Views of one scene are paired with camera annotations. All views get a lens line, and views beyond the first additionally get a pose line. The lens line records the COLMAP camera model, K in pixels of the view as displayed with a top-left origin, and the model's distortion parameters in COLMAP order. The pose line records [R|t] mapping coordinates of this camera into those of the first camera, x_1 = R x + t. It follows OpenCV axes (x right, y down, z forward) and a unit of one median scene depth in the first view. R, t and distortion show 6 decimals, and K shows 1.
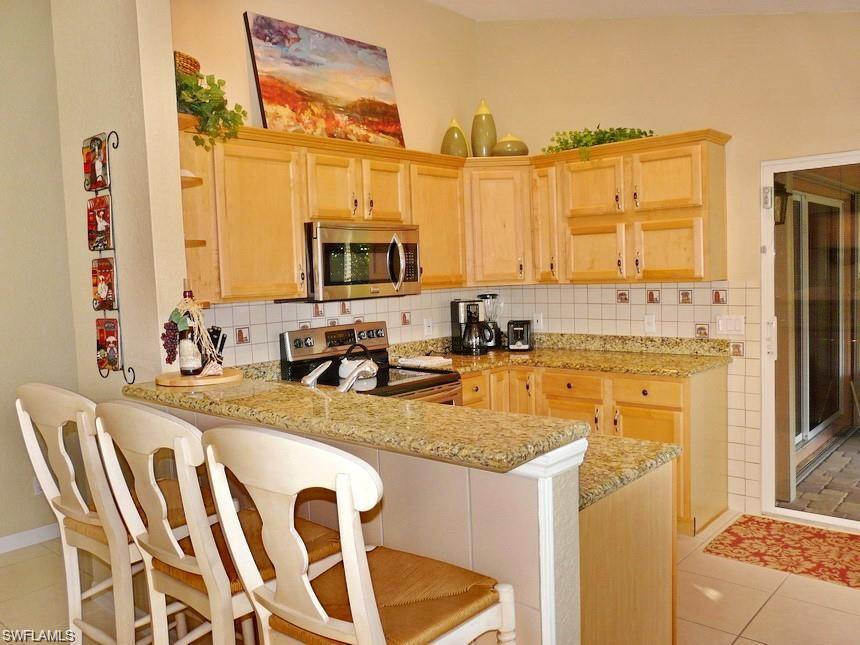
lens RADIAL K [[712.6, 0, 429.8], [0, 712.6, 321.5], [0, 0, 1]] dist [0.017388, -0.016118]
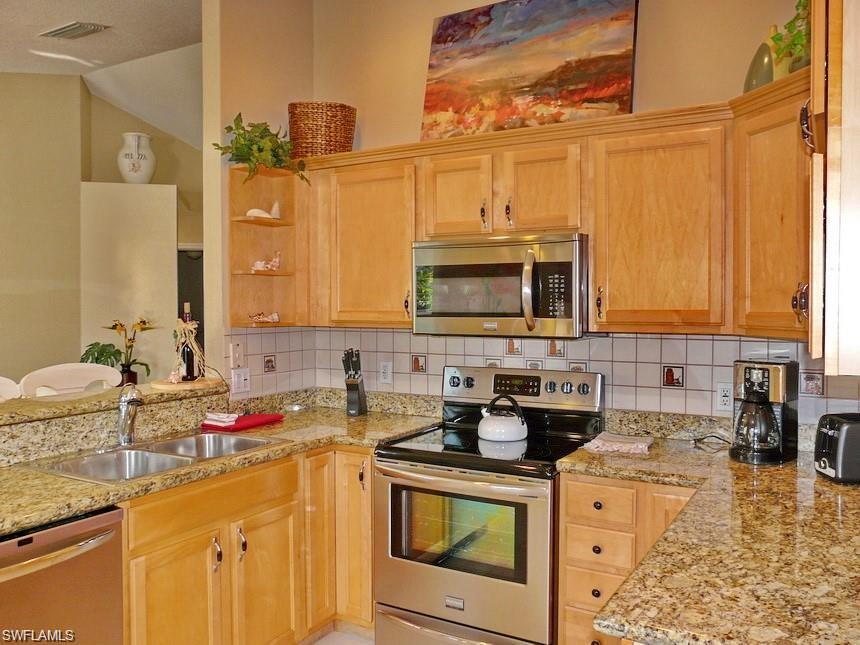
lens RADIAL K [[712.6, 0, 429.2], [0, 712.6, 322.4], [0, 0, 1]] dist [0.017388, -0.016118]
pose [[0.218972, 0.060293, -0.973867, 0.619110], [-0.079538, 0.995870, 0.043771, -0.072627], [0.972484, 0.067875, 0.222863, 0.746017]]
